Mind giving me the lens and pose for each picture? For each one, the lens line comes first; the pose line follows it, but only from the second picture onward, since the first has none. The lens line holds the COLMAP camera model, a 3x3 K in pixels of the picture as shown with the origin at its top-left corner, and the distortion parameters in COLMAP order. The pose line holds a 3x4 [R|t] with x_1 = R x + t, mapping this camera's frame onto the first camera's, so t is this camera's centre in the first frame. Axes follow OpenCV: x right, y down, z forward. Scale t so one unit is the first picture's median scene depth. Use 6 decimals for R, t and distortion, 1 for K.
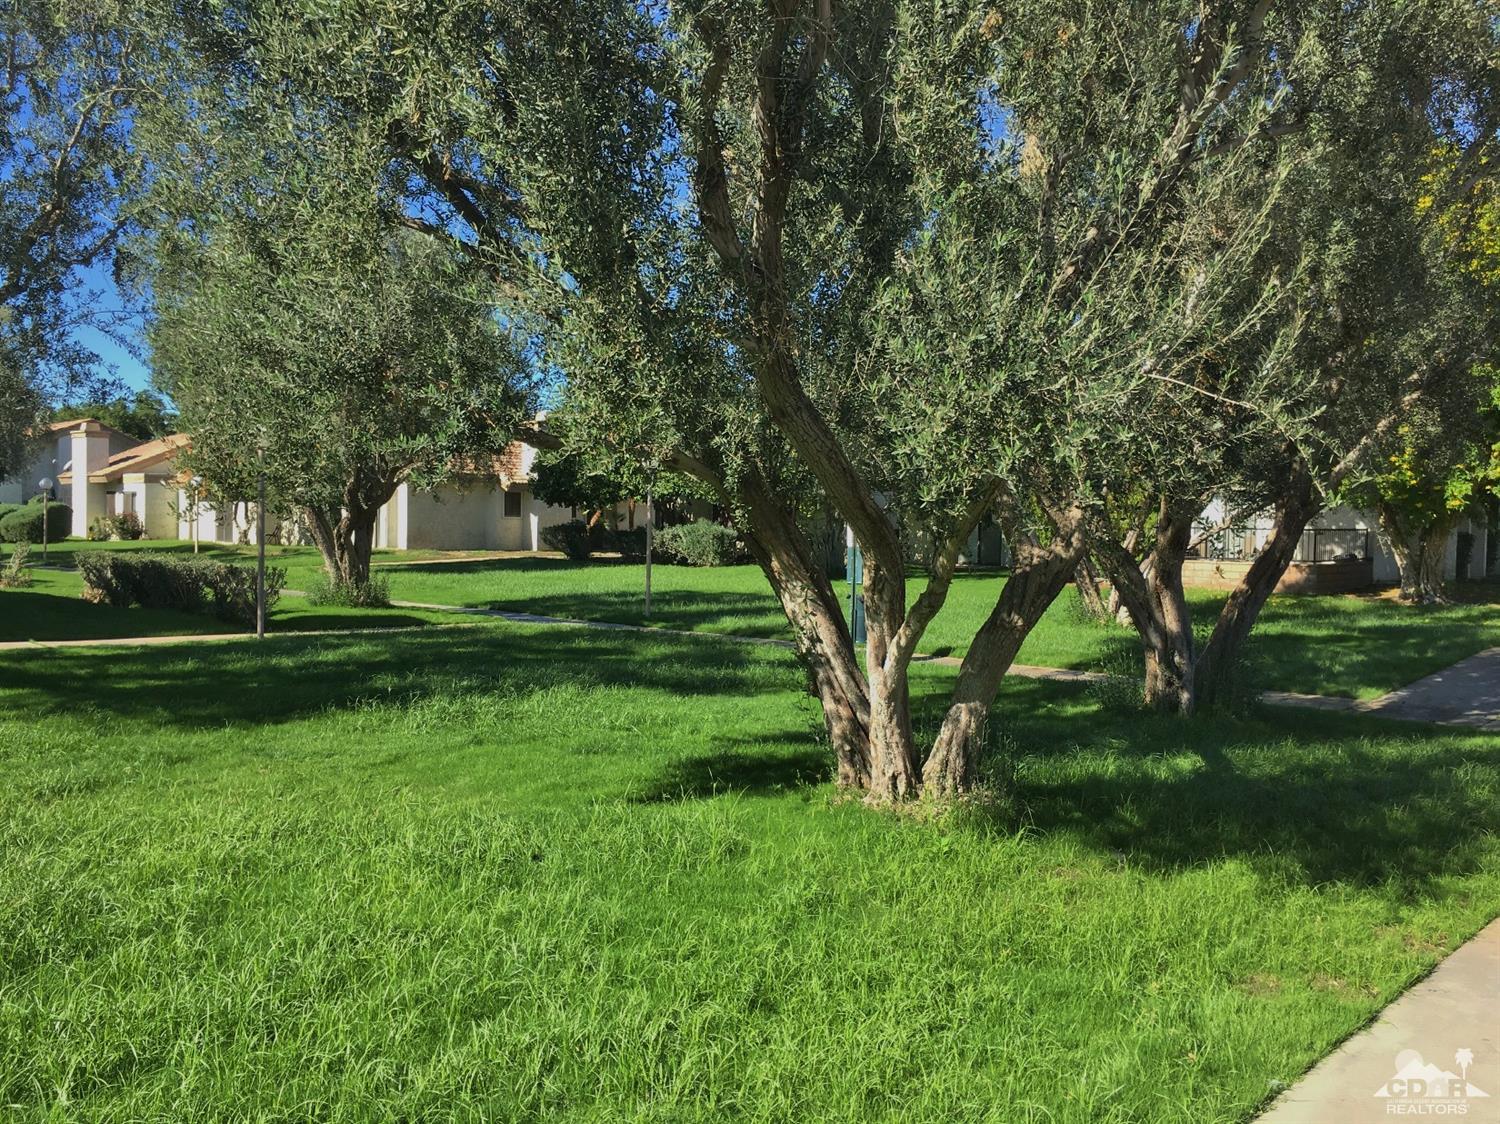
lens RADIAL K [[1247.2, 0, 750.0], [0, 1247.2, 562.0], [0, 0, 1]] dist [0.040551, -0.001513]
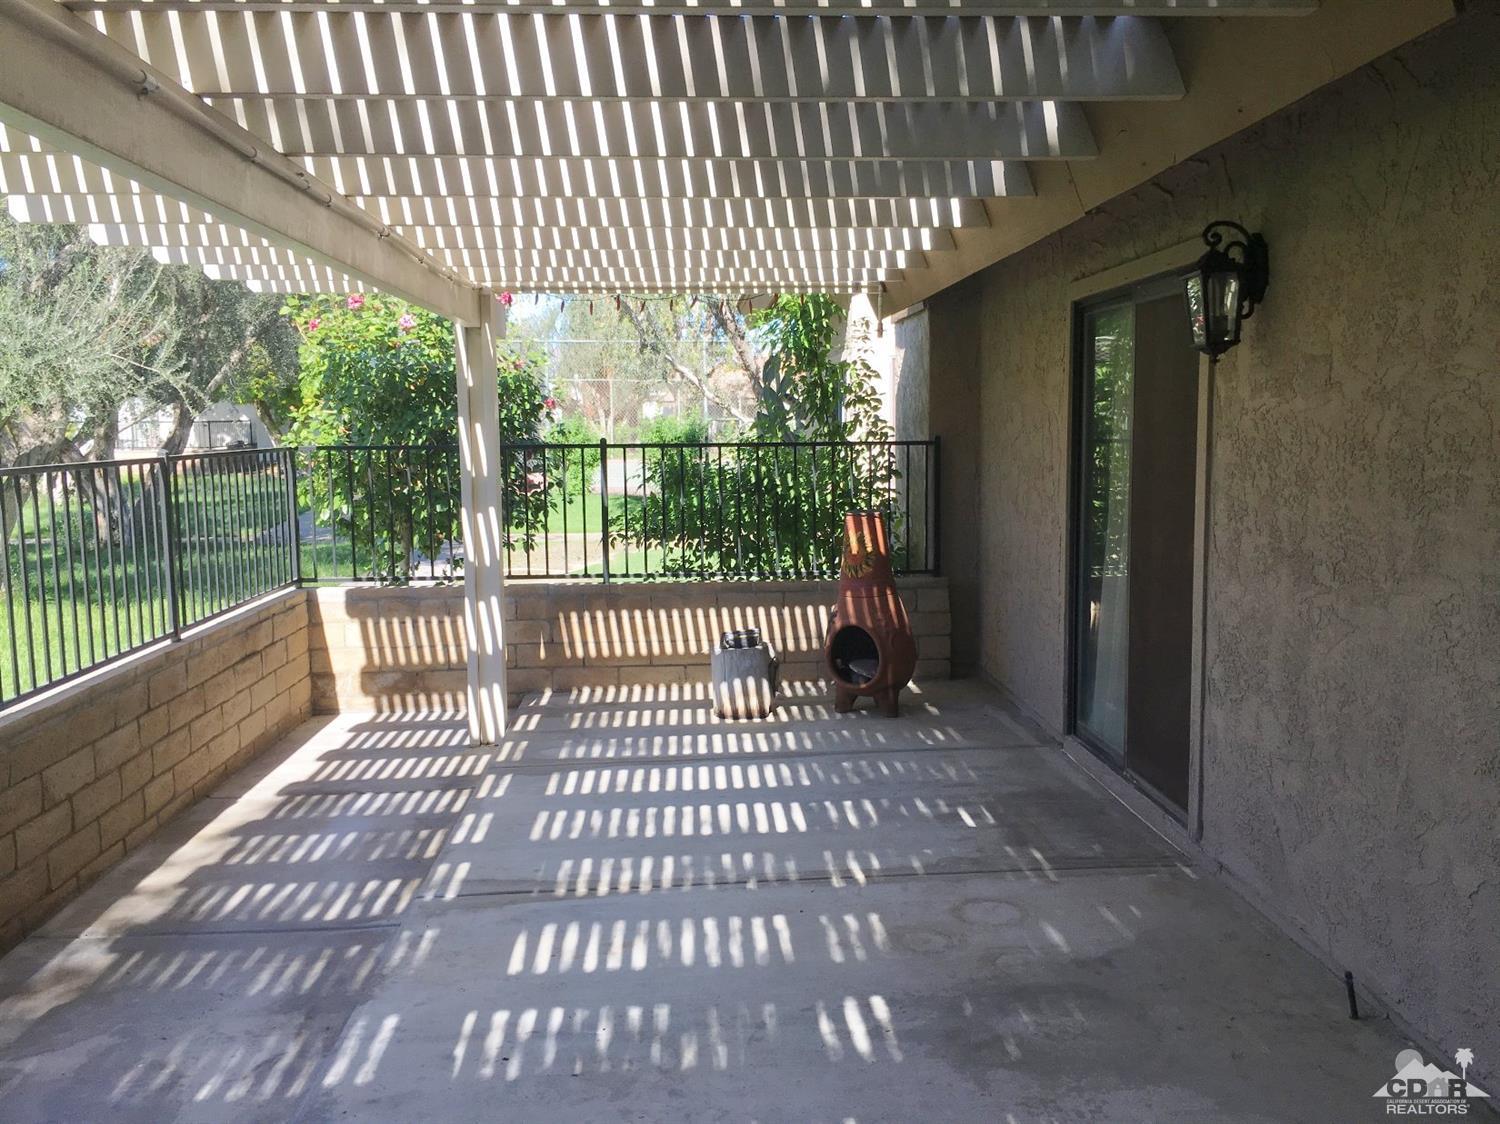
lens RADIAL K [[1247.2, 0, 750.0], [0, 1247.2, 562.0], [0, 0, 1]] dist [0.040551, -0.001513]
pose [[0.680961, -0.102886, 0.725056, -0.549769], [0.039810, 0.993818, 0.103635, 0.024284], [-0.731237, -0.041707, 0.680847, -1.329573]]
